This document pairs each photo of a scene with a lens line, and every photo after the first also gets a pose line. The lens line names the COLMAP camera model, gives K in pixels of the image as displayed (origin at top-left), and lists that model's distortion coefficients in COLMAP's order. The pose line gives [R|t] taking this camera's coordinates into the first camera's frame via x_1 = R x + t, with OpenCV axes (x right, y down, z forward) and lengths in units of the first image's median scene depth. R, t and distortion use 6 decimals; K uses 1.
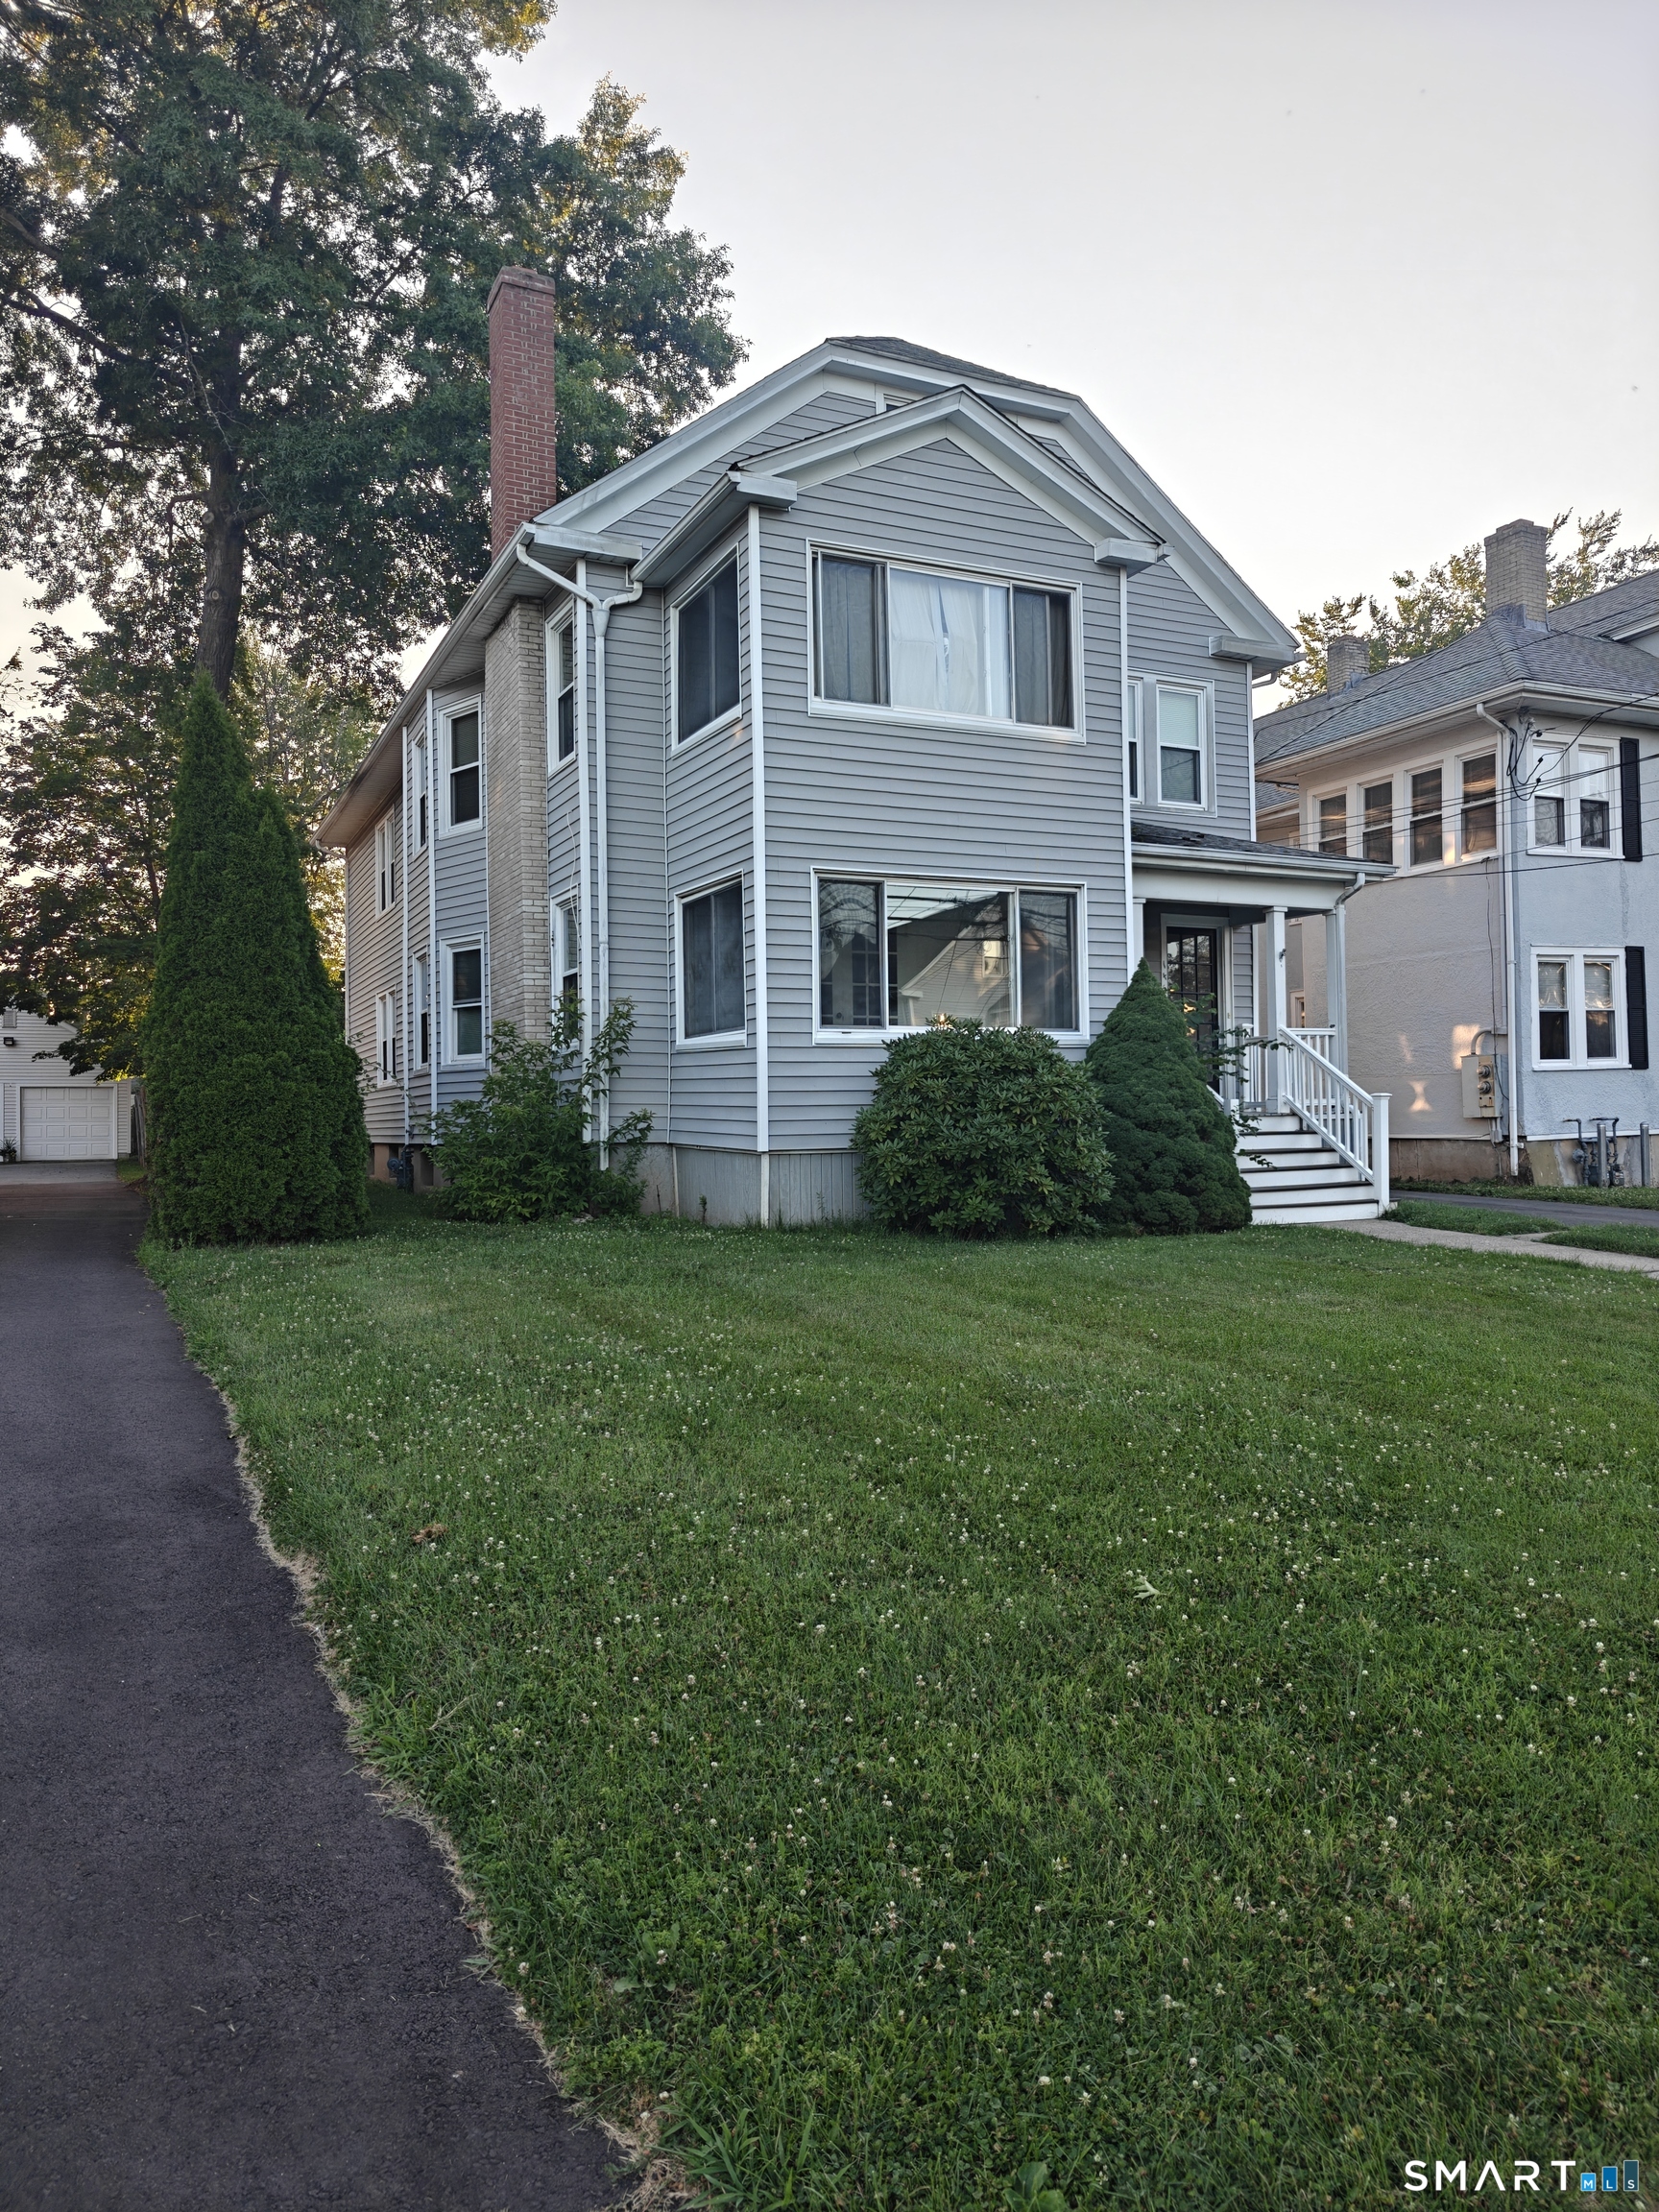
lens RADIAL K [[1489.2, 0, 829.5], [0, 1489.2, 1106.0], [0, 0, 1]] dist [-0.000131, 0.000161]
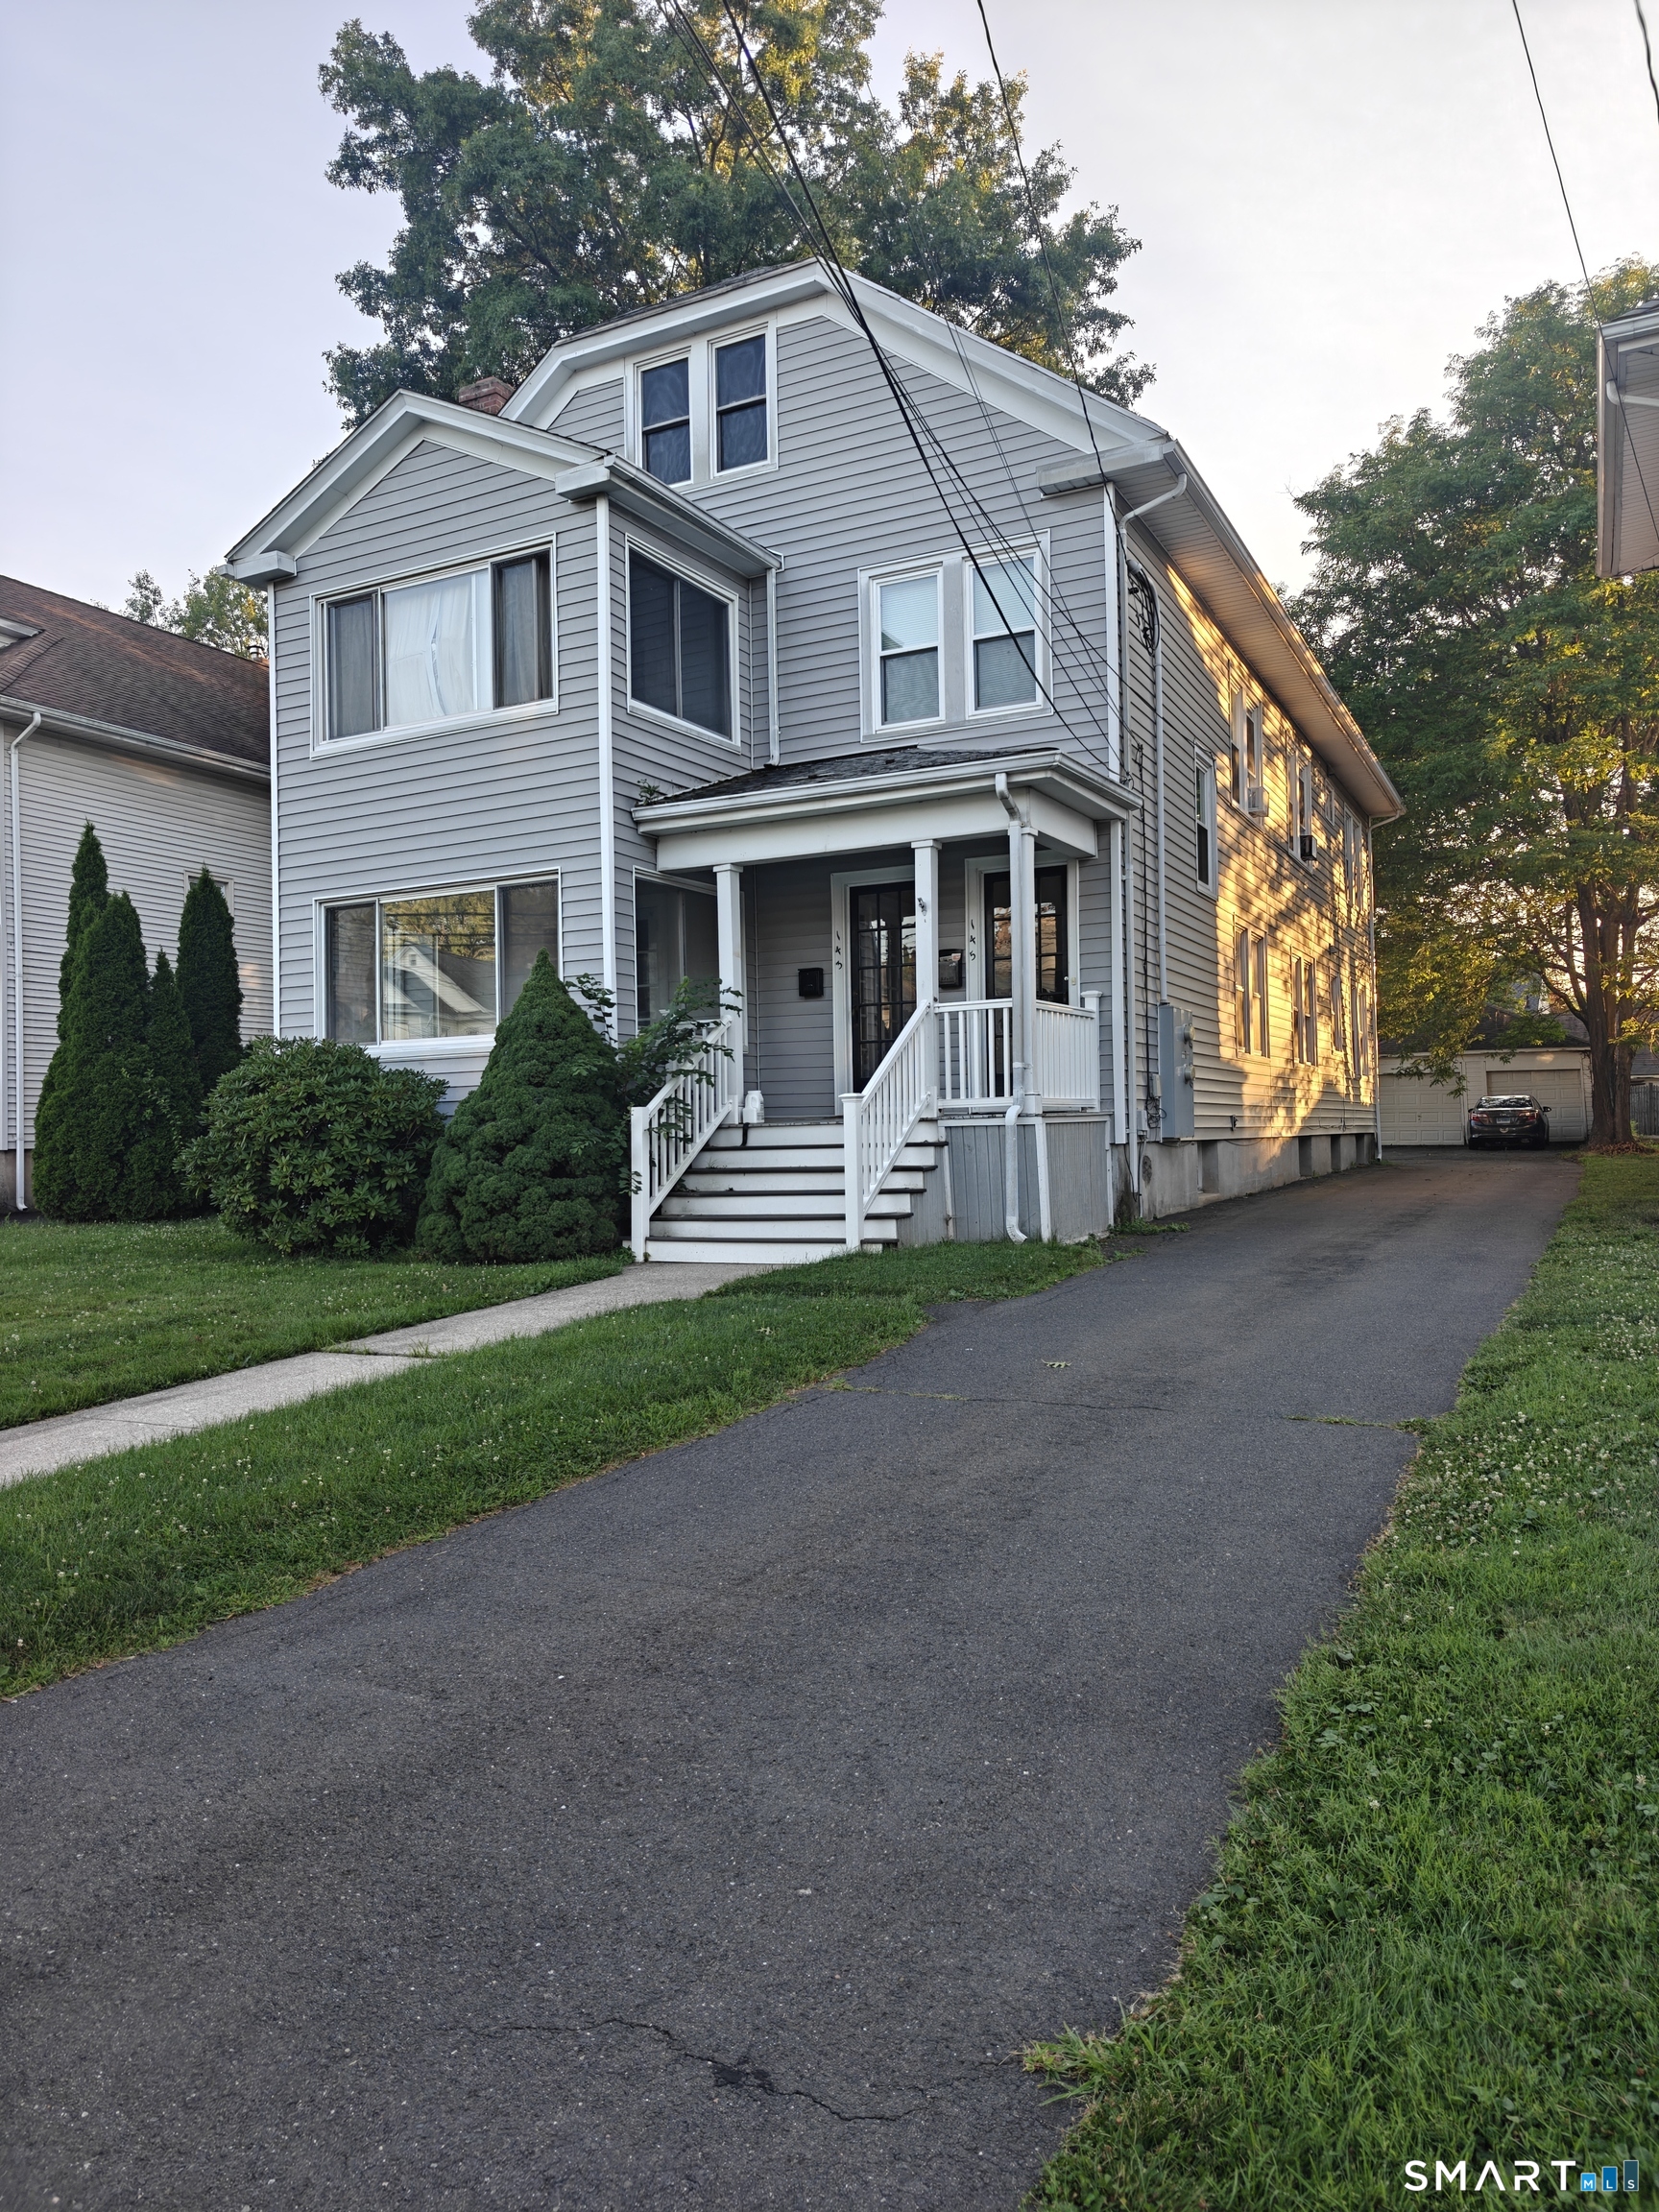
lens RADIAL K [[1489.2, 0, 829.5], [0, 1489.2, 1106.0], [0, 0, 1]] dist [-0.000131, 0.000161]
pose [[0.610302, -0.013163, -0.792059, 0.993154], [0.023788, 0.999716, 0.001715, -0.004336], [0.791811, -0.019888, 0.610442, 0.590031]]
